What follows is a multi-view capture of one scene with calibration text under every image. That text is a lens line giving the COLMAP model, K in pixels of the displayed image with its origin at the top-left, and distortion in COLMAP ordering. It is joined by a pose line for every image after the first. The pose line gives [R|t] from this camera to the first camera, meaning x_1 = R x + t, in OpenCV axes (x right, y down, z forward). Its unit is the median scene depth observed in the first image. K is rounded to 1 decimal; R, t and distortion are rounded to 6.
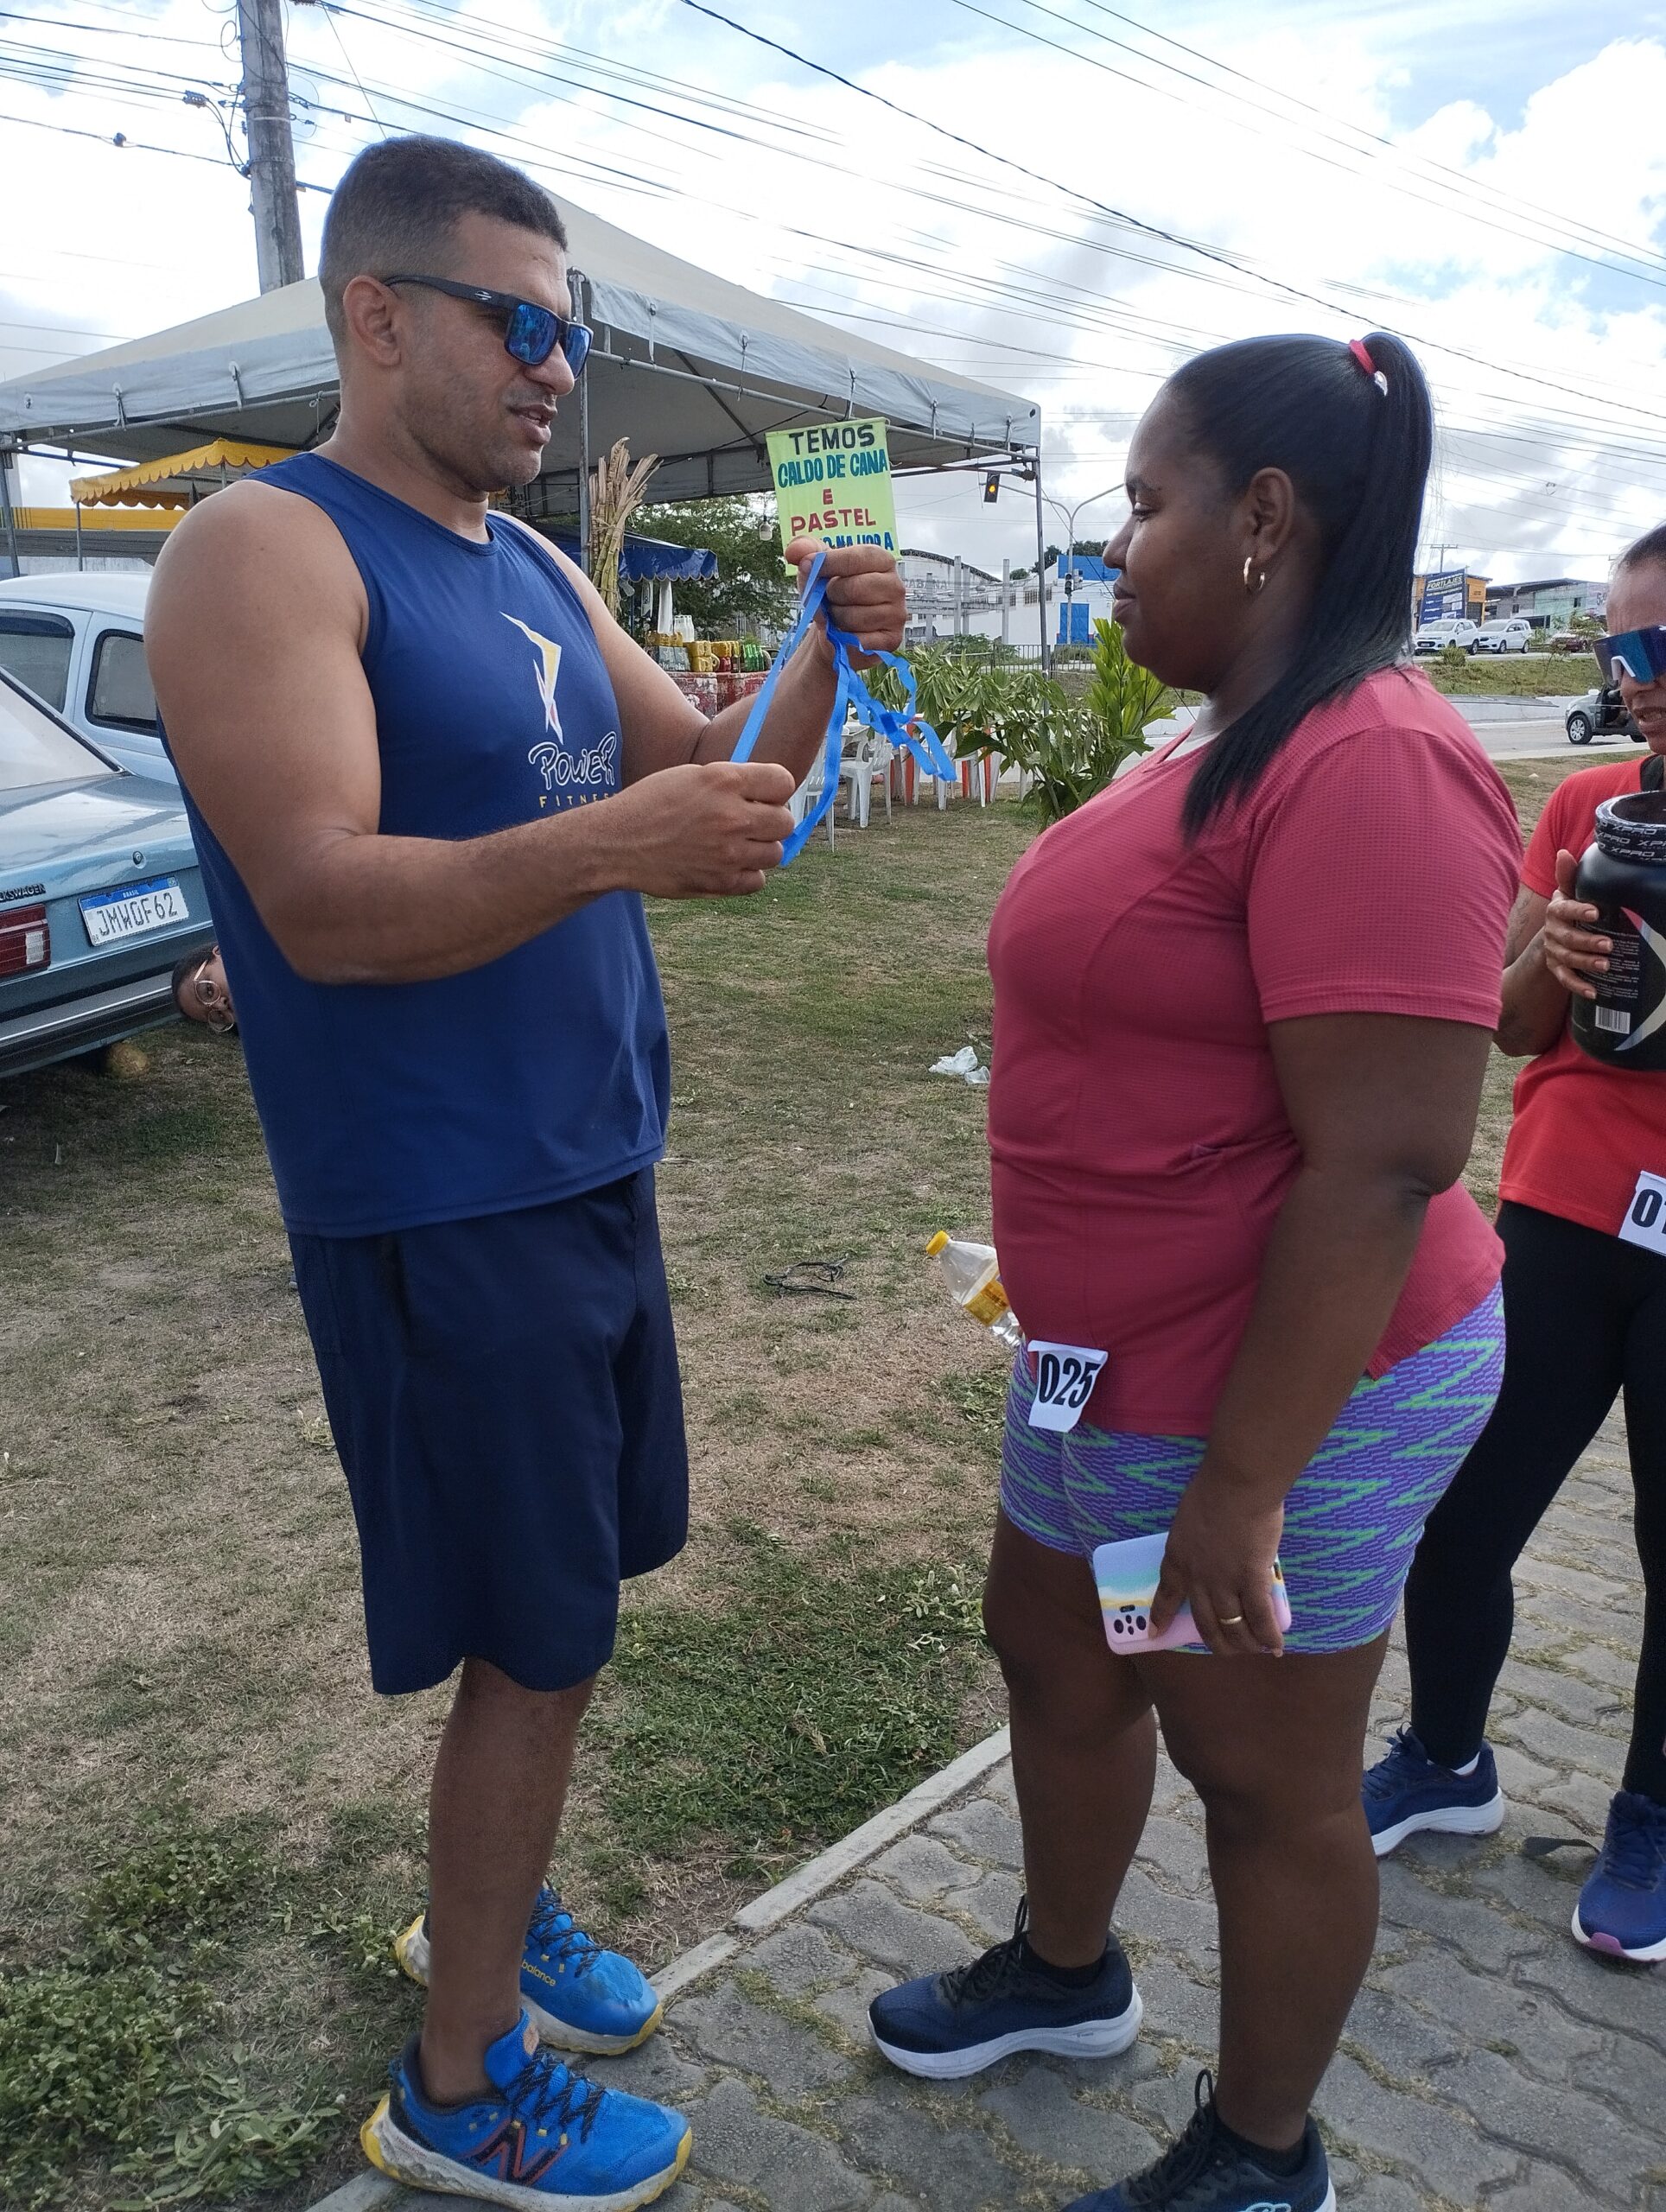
lens RADIAL K [[1780.2, 0, 827.4], [0, 1780.2, 1115.3], [0, 0, 1]] dist [0.094831, -0.118050]
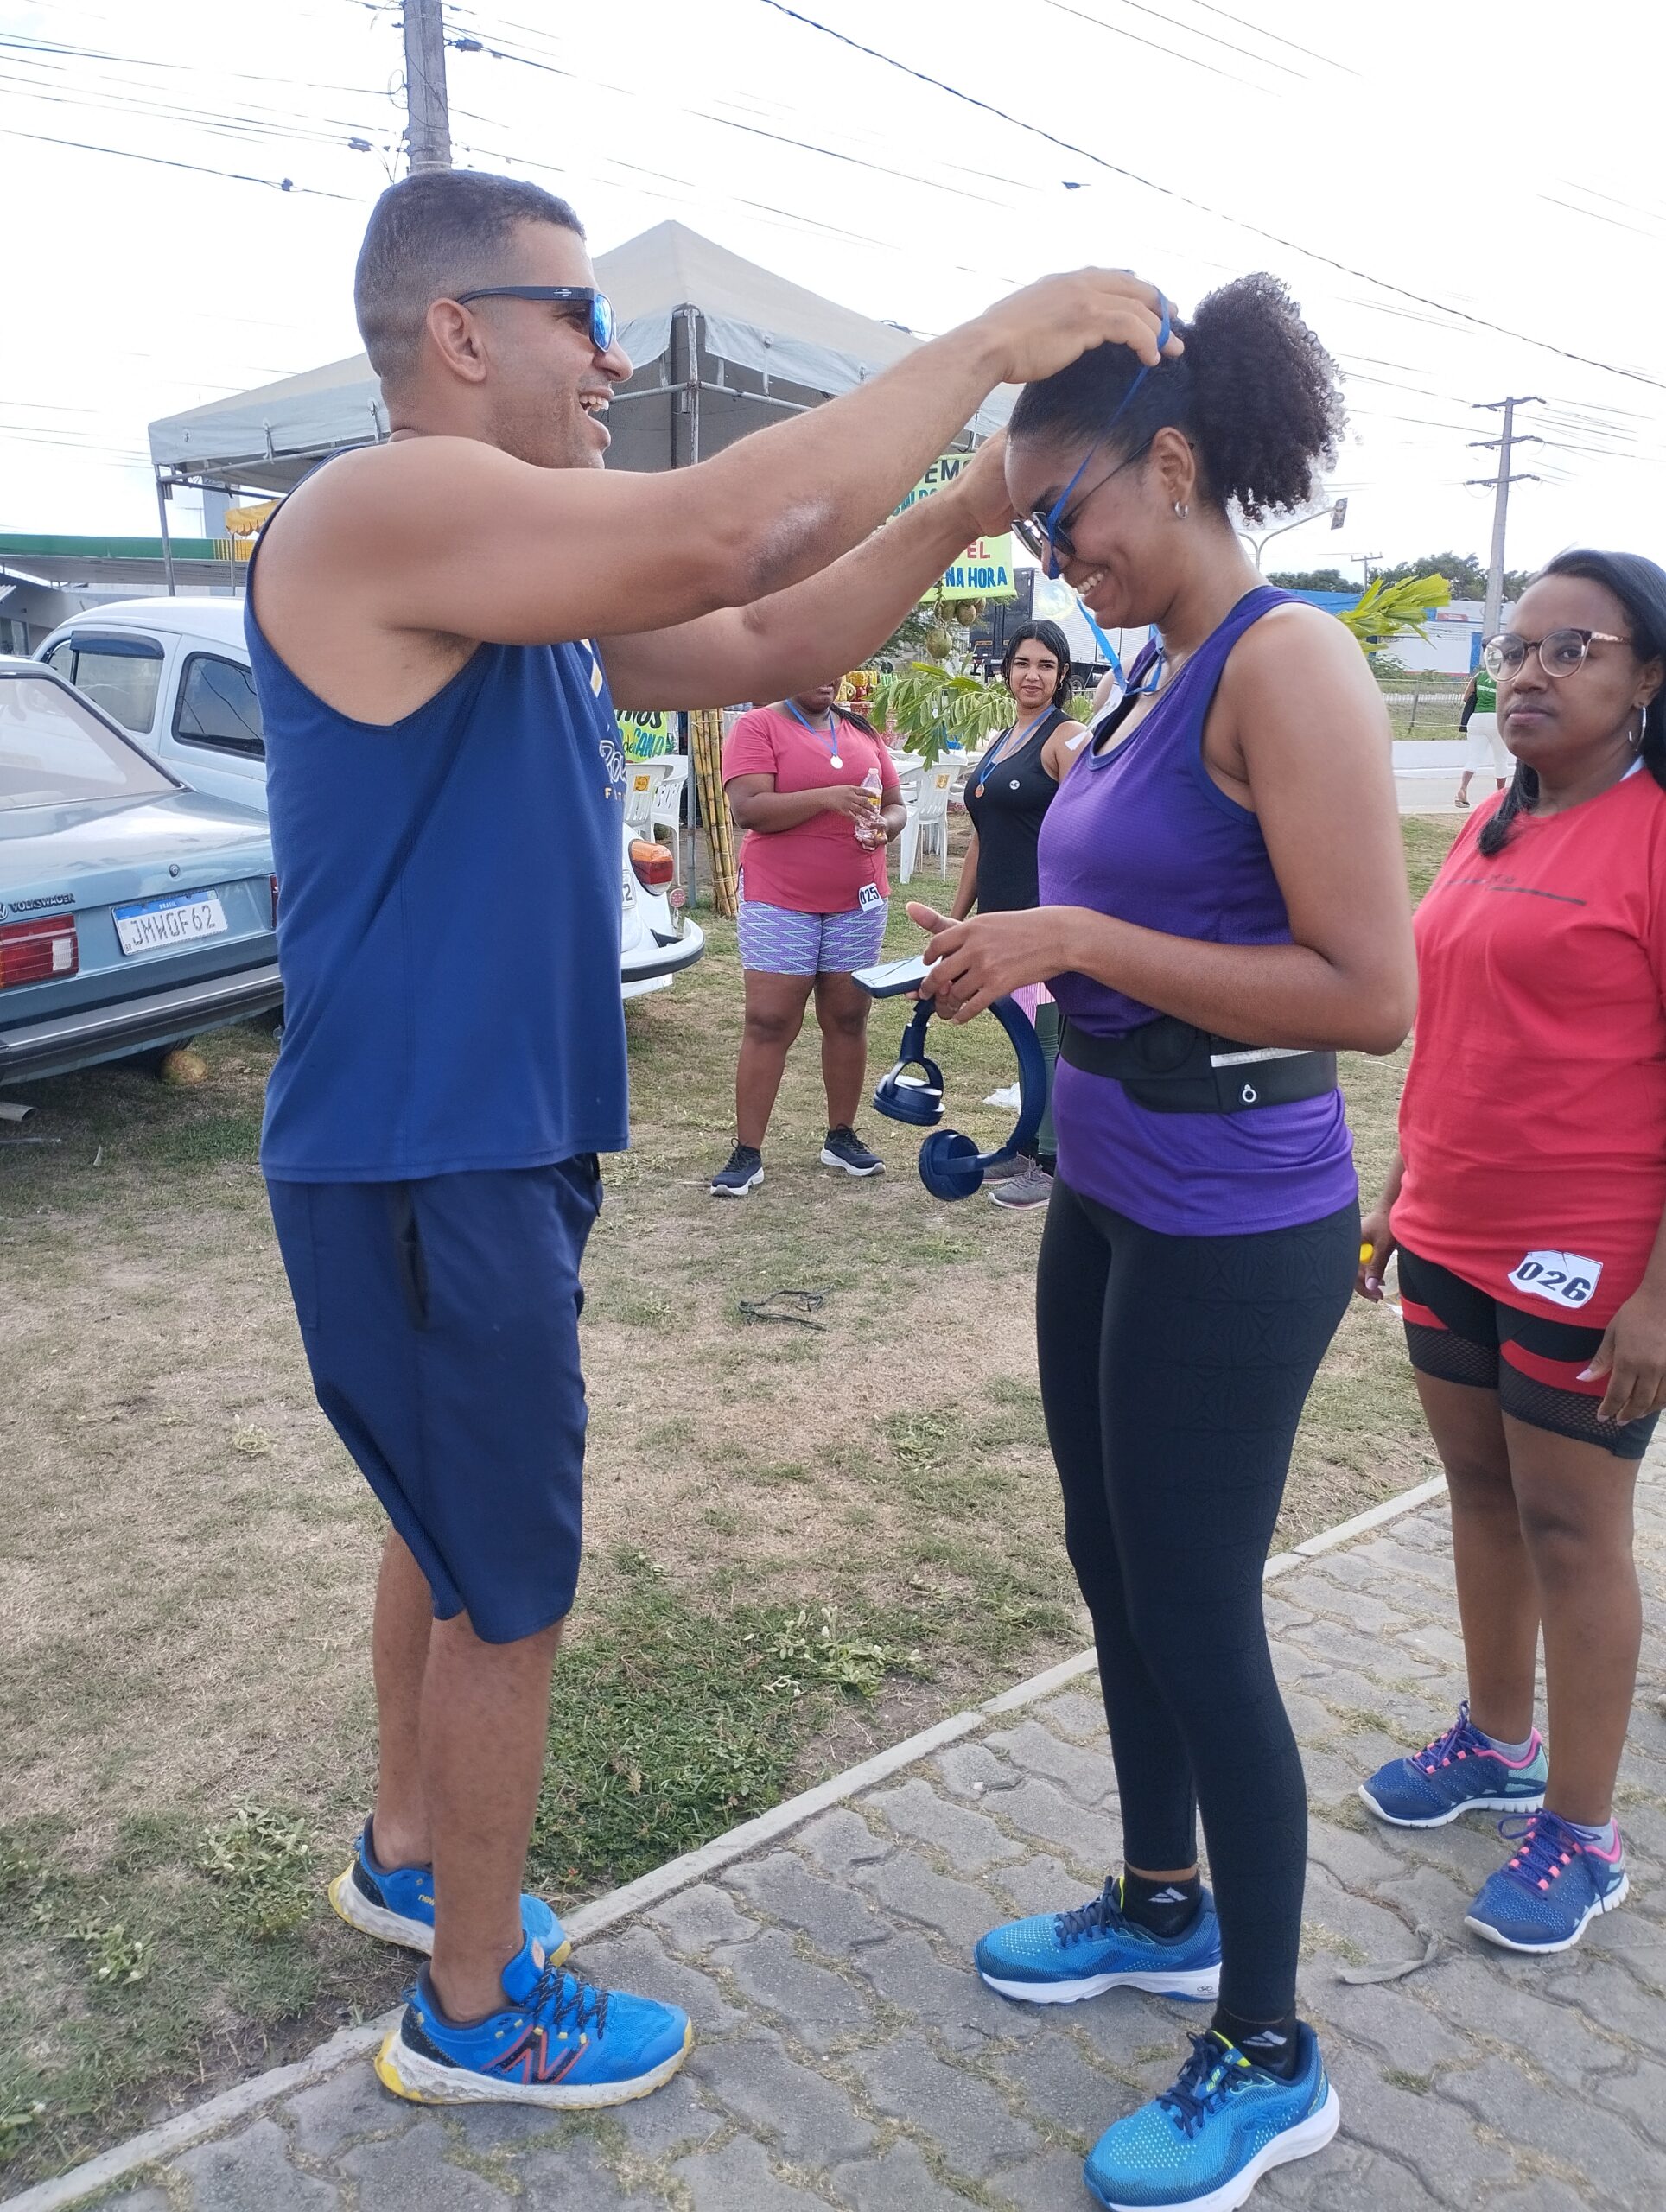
lens RADIAL K [[1778.3, 0, 831.0], [0, 1778.3, 1110.4], [0, 0, 1]] dist [0.094348, -0.114406]
pose [[0.995011, 0.032581, -0.094295, 0.143187], [-0.034316, 0.999269, -0.016835, -0.002451], [0.093677, 0.019986, 0.995402, 0.022590]]
